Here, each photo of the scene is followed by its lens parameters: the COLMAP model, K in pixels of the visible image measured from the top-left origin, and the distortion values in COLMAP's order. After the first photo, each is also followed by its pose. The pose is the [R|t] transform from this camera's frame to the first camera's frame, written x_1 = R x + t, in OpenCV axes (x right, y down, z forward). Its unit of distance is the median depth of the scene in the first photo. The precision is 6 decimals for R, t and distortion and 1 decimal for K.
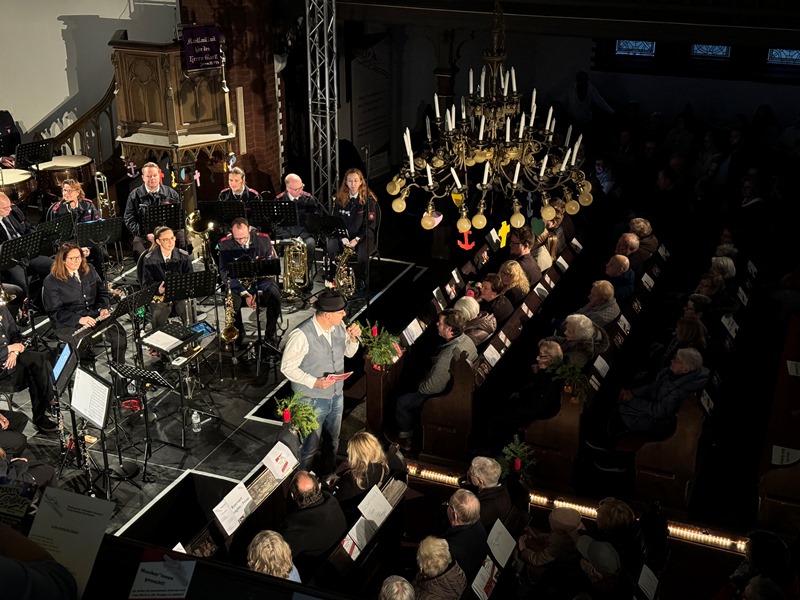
lens RADIAL K [[1113.3, 0, 404.6], [0, 1113.3, 302.1], [0, 0, 1]] dist [0.127184, 0.000000]
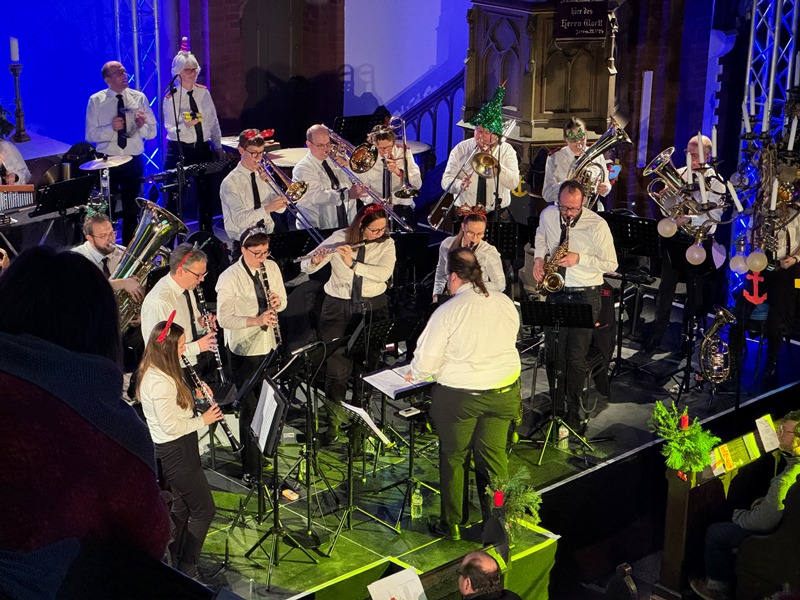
lens RADIAL K [[1778.7, 0, 399.5], [0, 1778.7, 297.8], [0, 0, 1]] dist [0.147213, 0.000000]
pose [[0.913732, 0.147097, -0.378757, 0.209459], [-0.175353, 0.983651, -0.041010, 0.025926], [0.366532, 0.103889, 0.924587, -0.090242]]
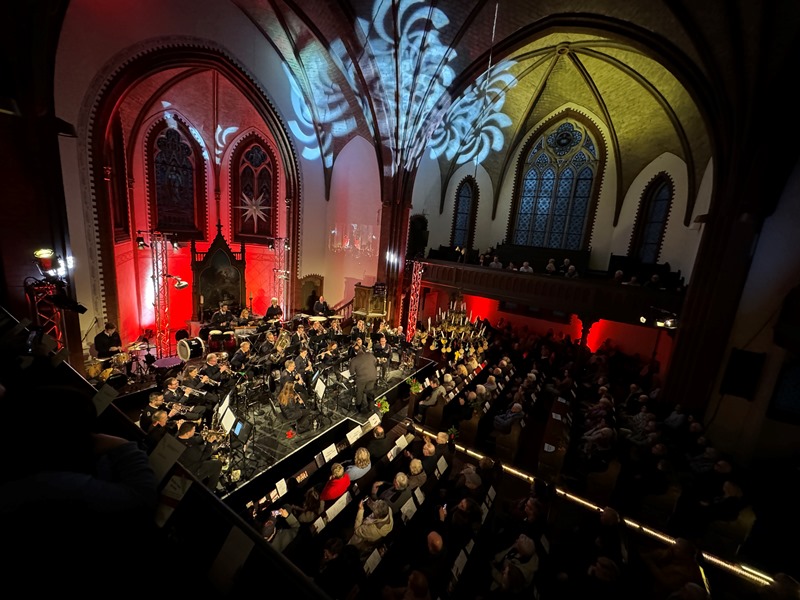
lens RADIAL K [[316.4, 0, 401.5], [0, 316.4, 301.9], [0, 0, 1]] dist [-0.003178, 0.000114]
pose [[0.981912, 0.118635, -0.147559, 0.040072], [-0.146858, 0.969119, -0.198093, -0.007285], [0.119502, 0.216180, 0.969013, 0.095923]]
